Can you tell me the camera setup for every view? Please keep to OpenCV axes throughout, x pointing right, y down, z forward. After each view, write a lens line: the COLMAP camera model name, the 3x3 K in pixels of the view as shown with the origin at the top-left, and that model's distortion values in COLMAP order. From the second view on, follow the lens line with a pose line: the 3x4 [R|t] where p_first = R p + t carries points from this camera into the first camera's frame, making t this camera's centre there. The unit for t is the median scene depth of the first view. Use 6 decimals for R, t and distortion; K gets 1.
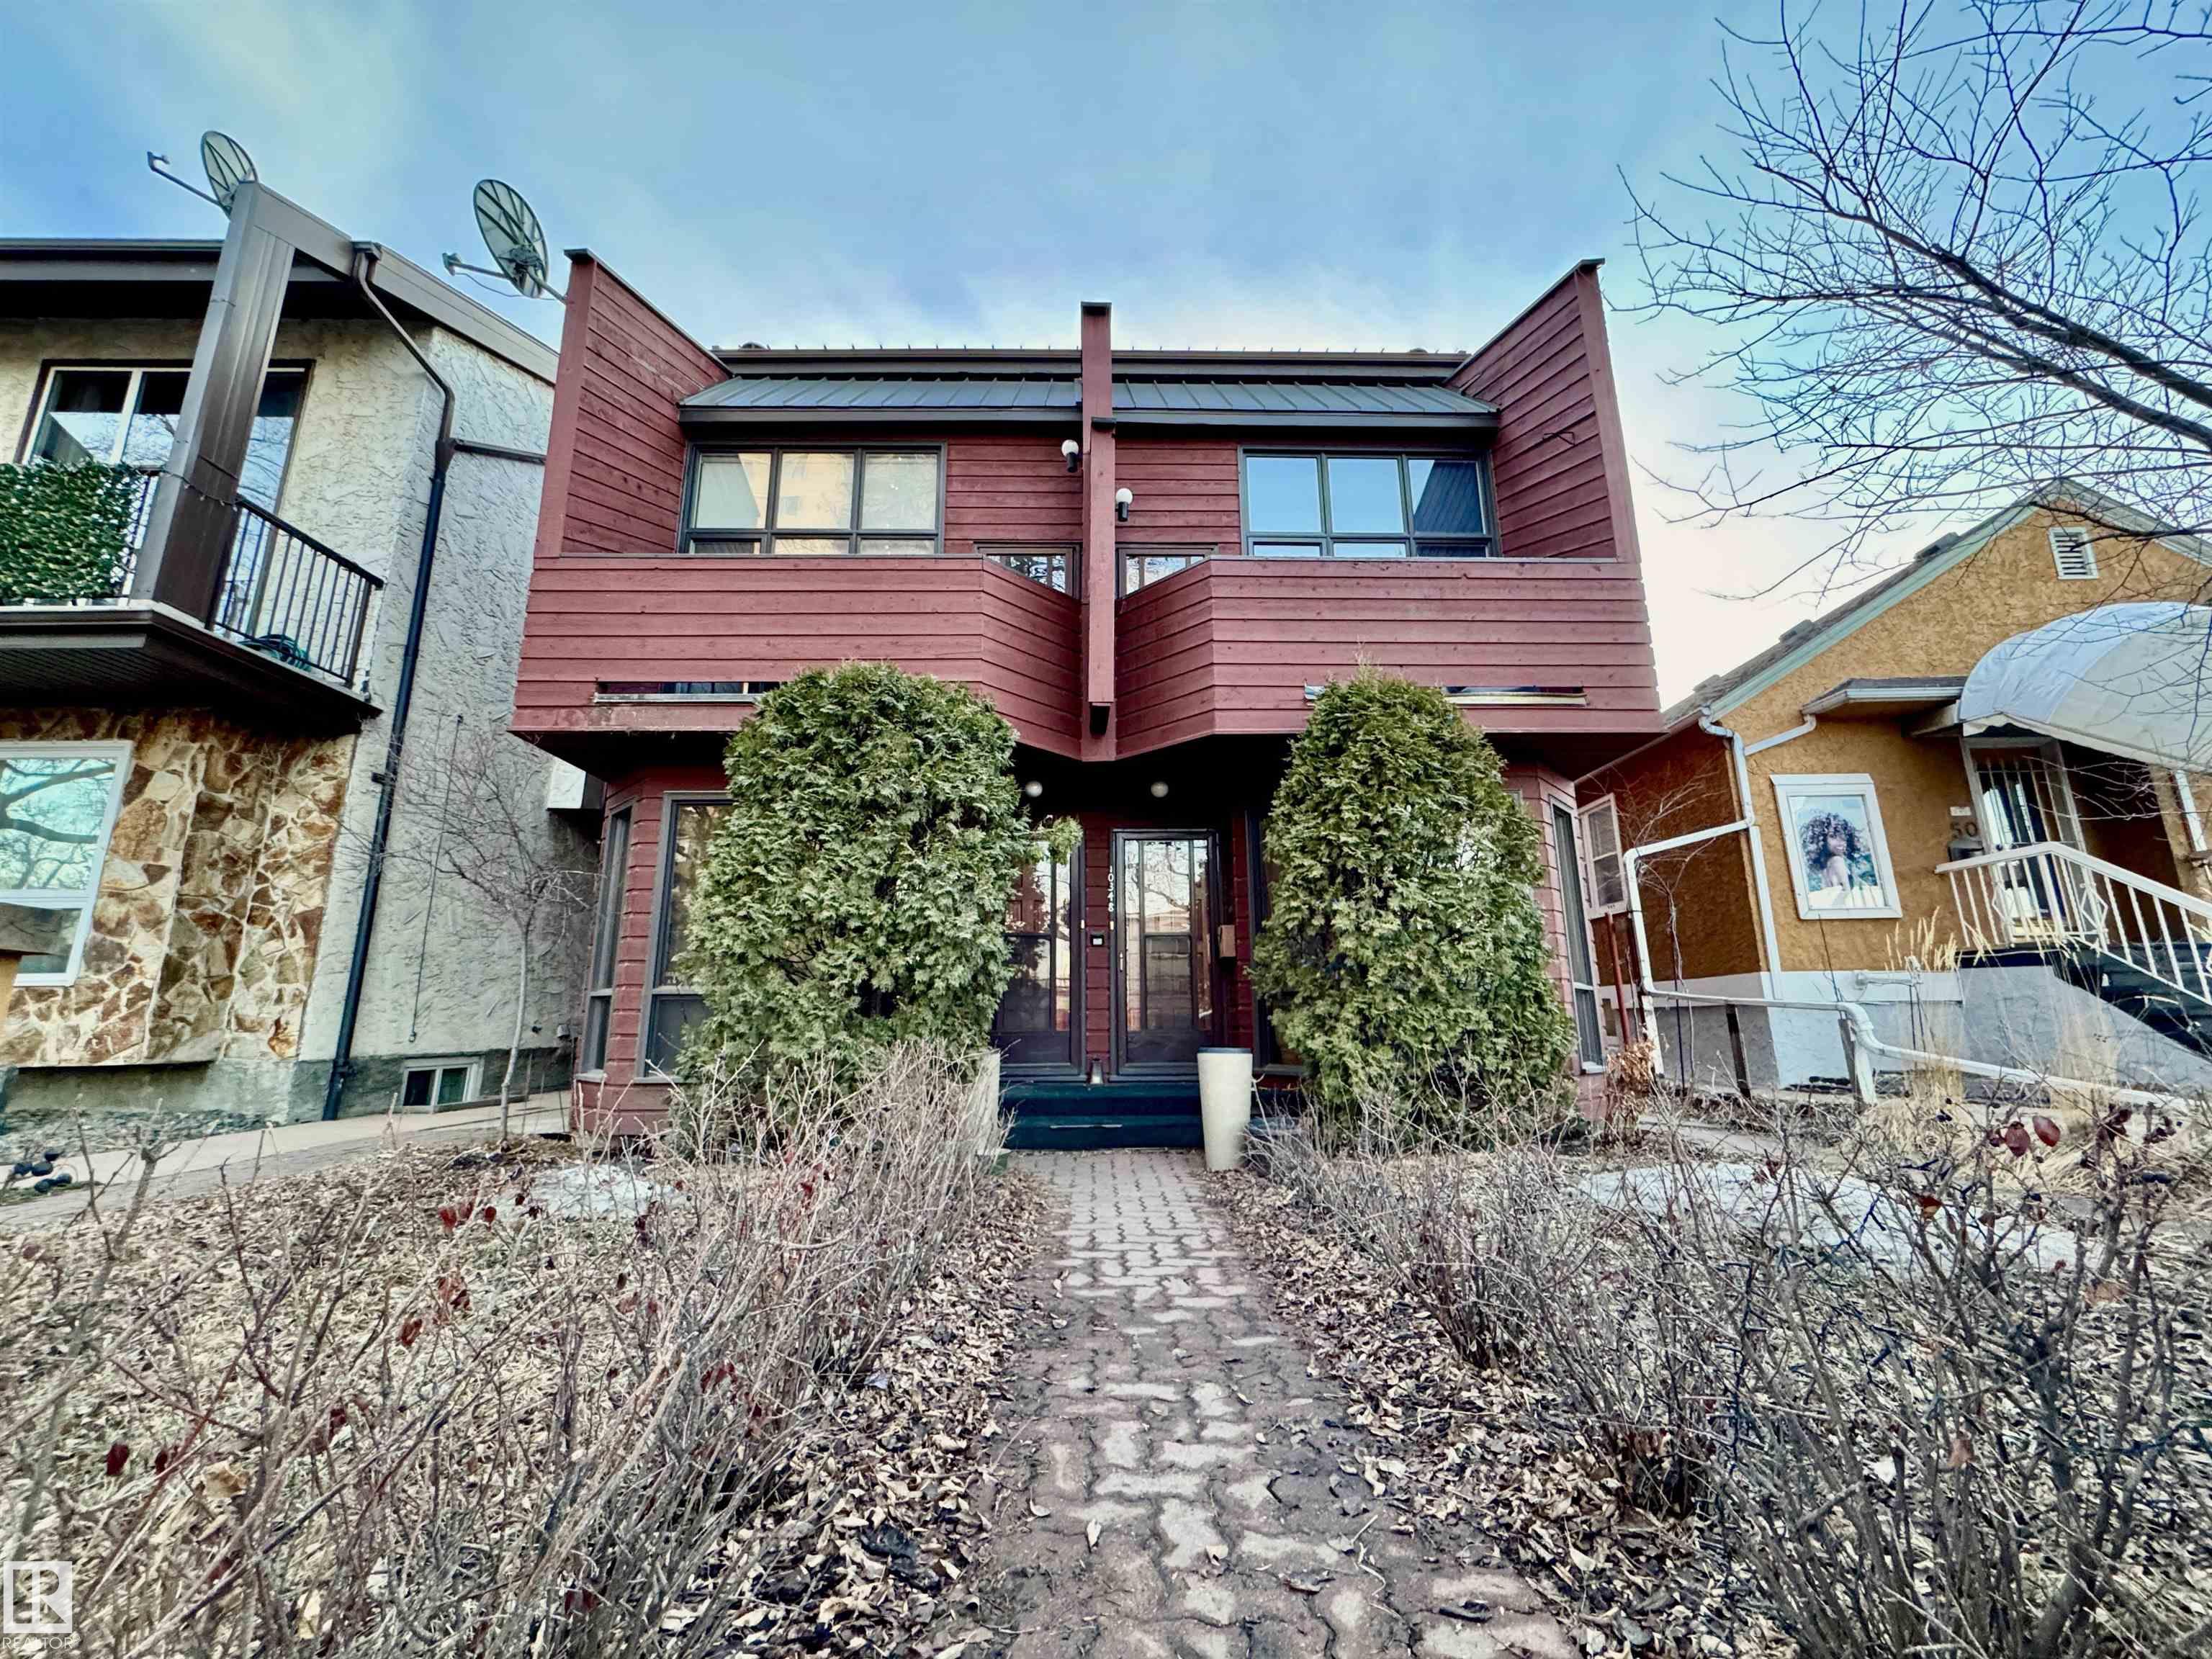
lens RADIAL K [[887.8, 0, 1089.7], [0, 887.8, 825.9], [0, 0, 1]] dist [-0.001146, -0.000262]
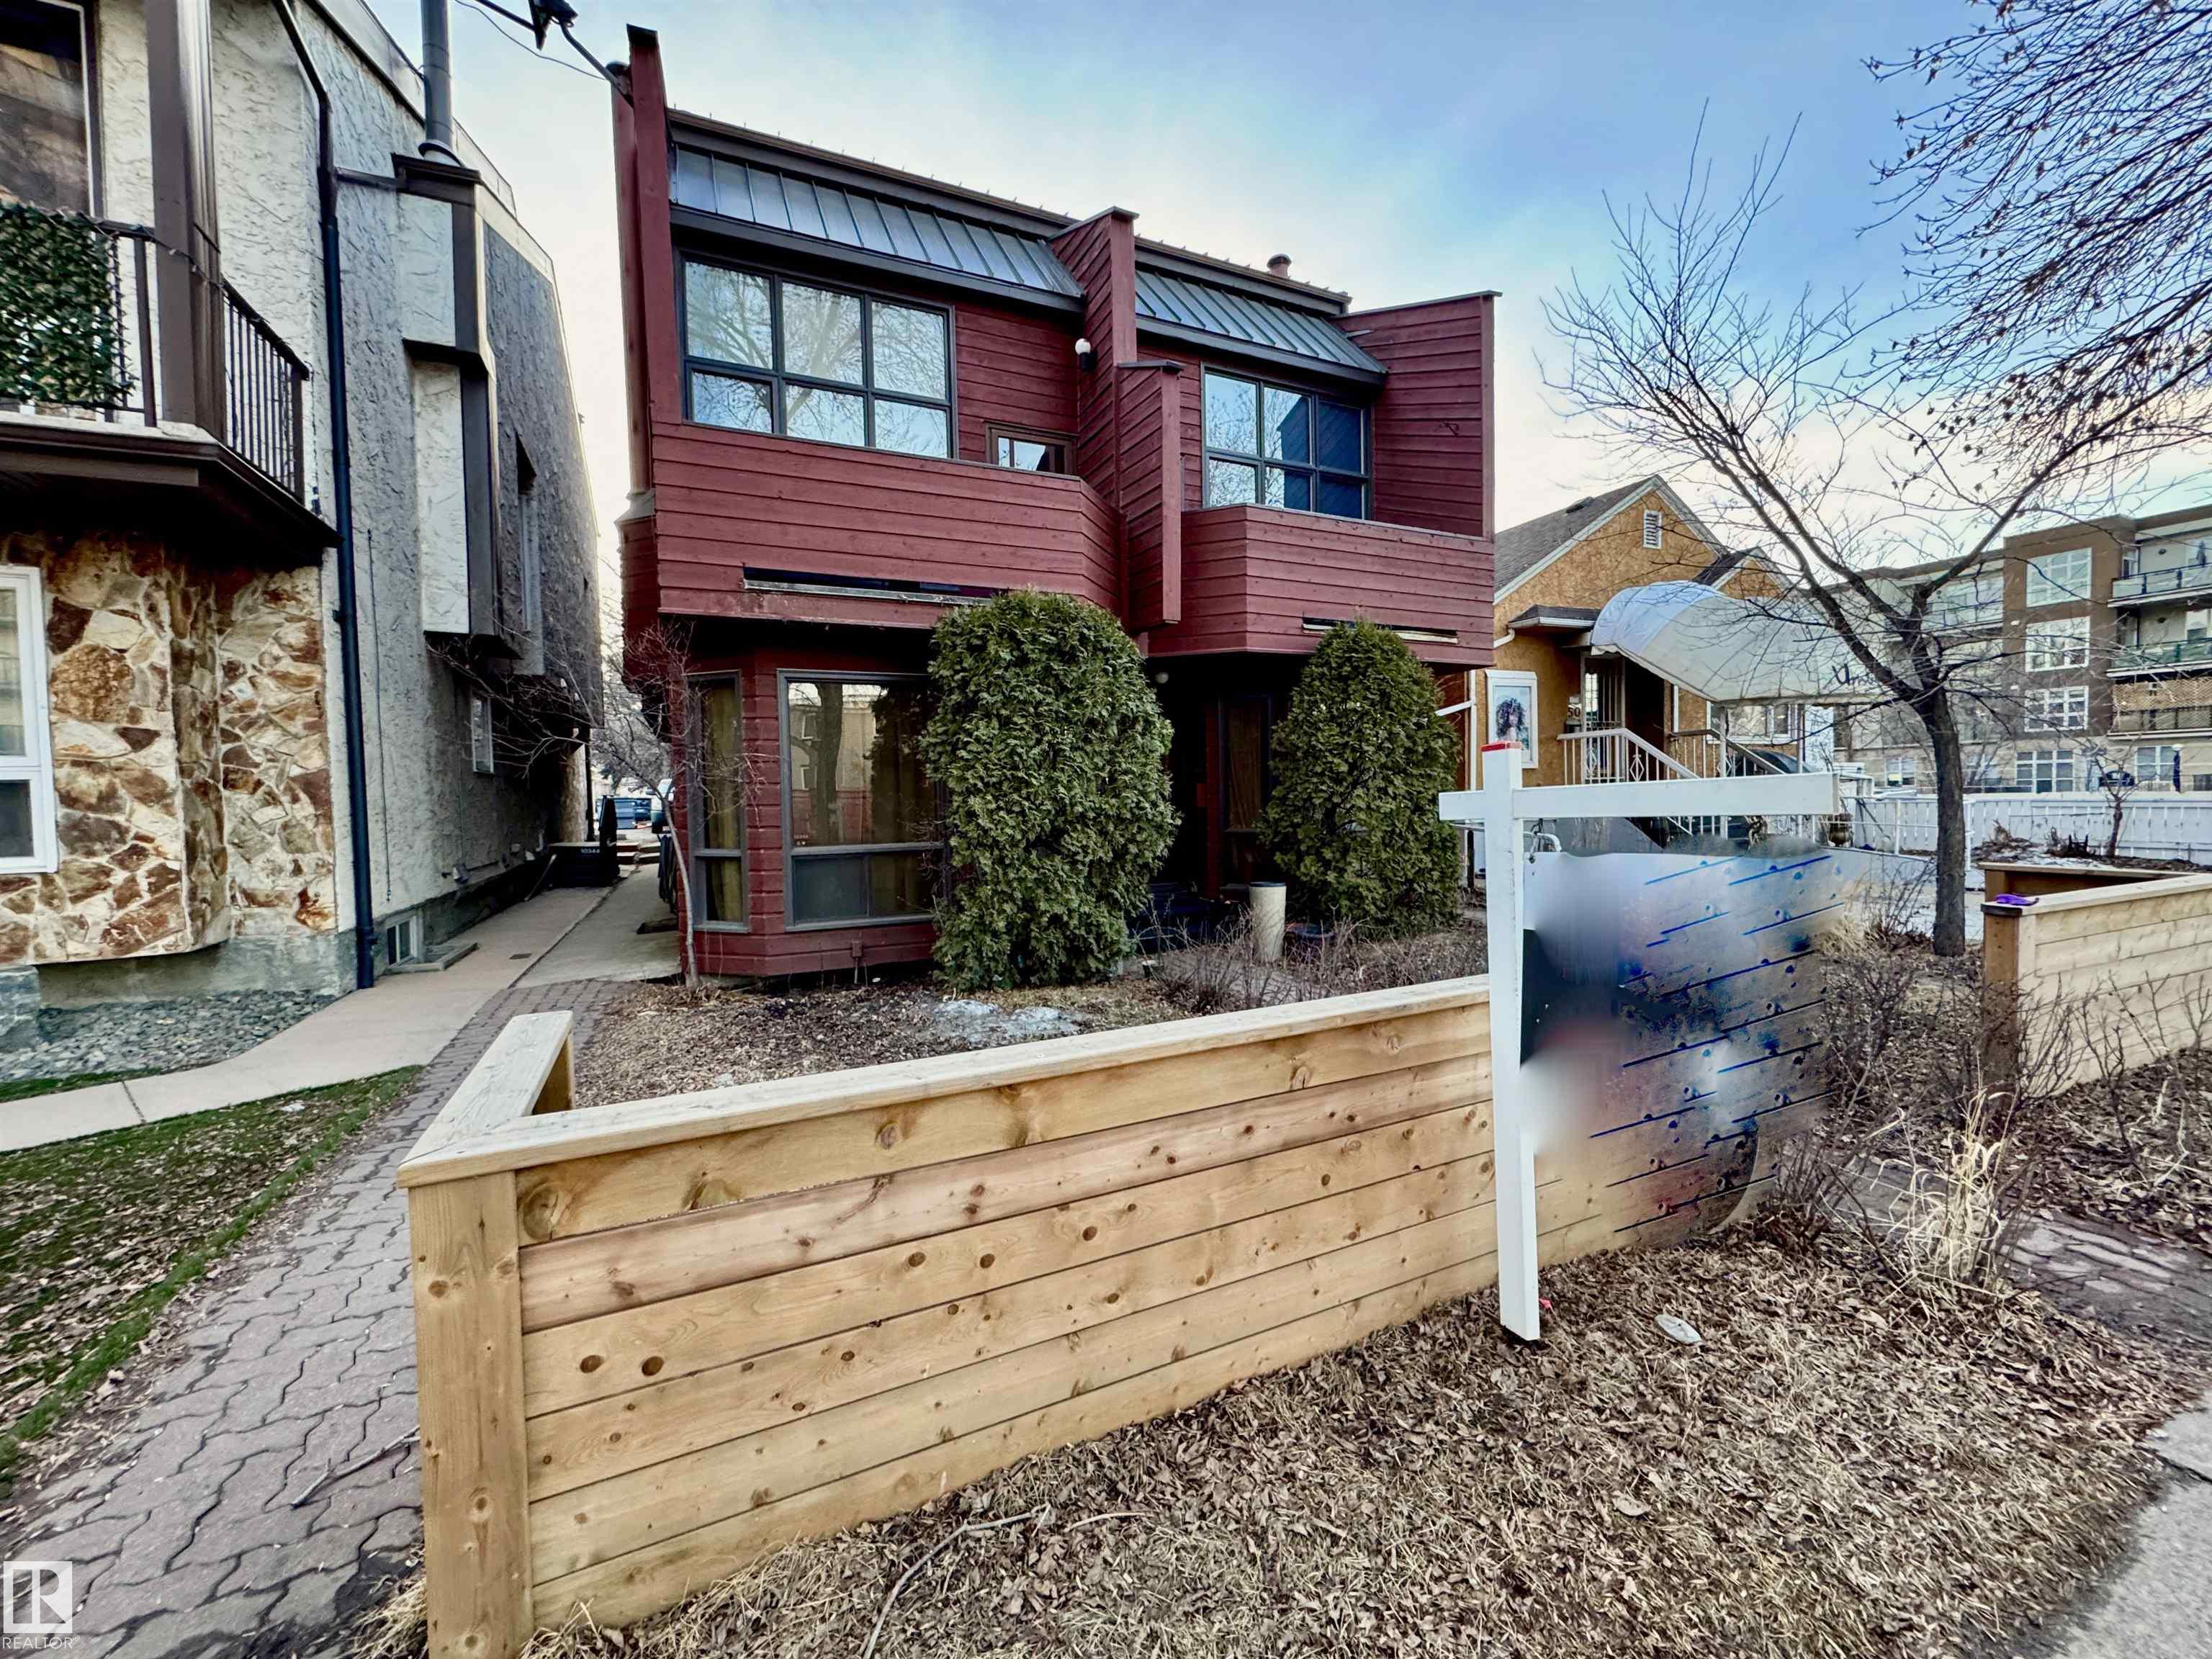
lens RADIAL K [[887.8, 0, 1097.5], [0, 887.8, 829.1], [0, 0, 1]] dist [-0.001146, -0.000262]
pose [[0.914291, -0.027165, 0.404147, -0.542254], [-0.072559, 0.970626, 0.229390, -0.119643], [-0.398507, -0.239054, 0.885464, -0.134431]]
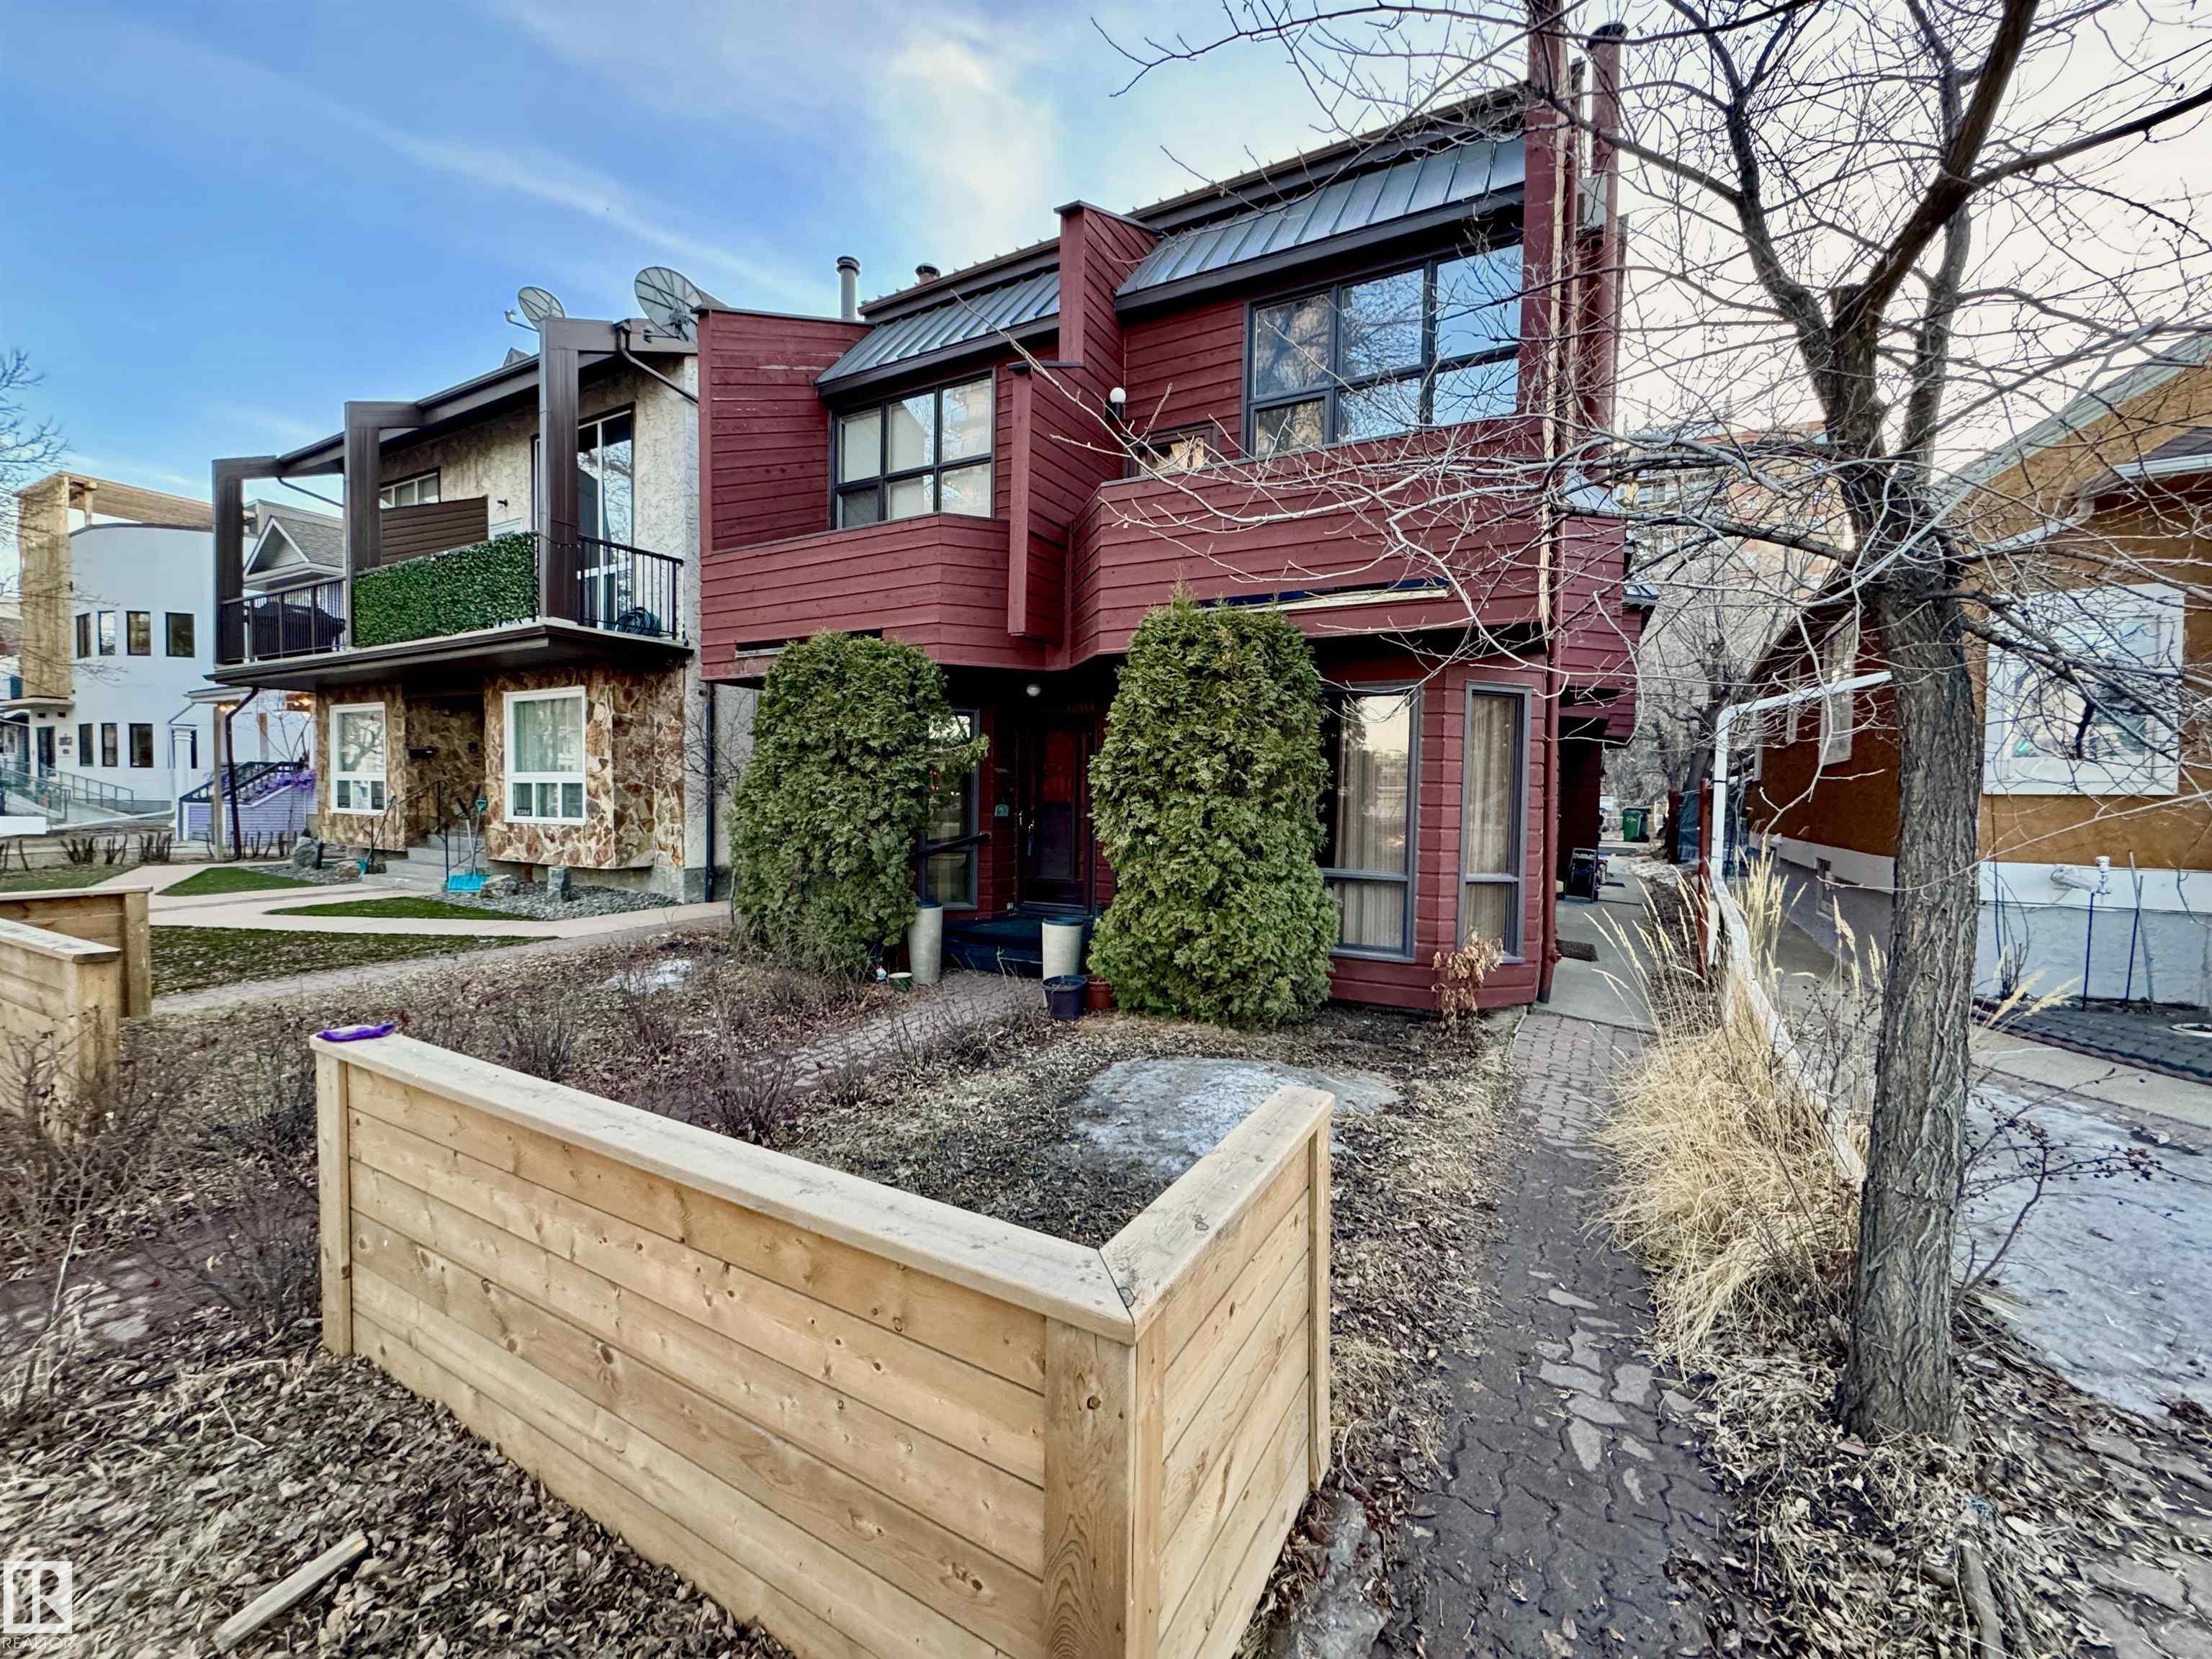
lens RADIAL K [[887.8, 0, 1092.3], [0, 887.8, 829.0], [0, 0, 1]] dist [-0.001146, -0.000262]
pose [[0.867311, 0.037946, -0.496318, 0.645504], [0.087304, 0.970038, 0.226726, -0.130825], [0.490051, -0.239972, 0.838012, -0.030410]]
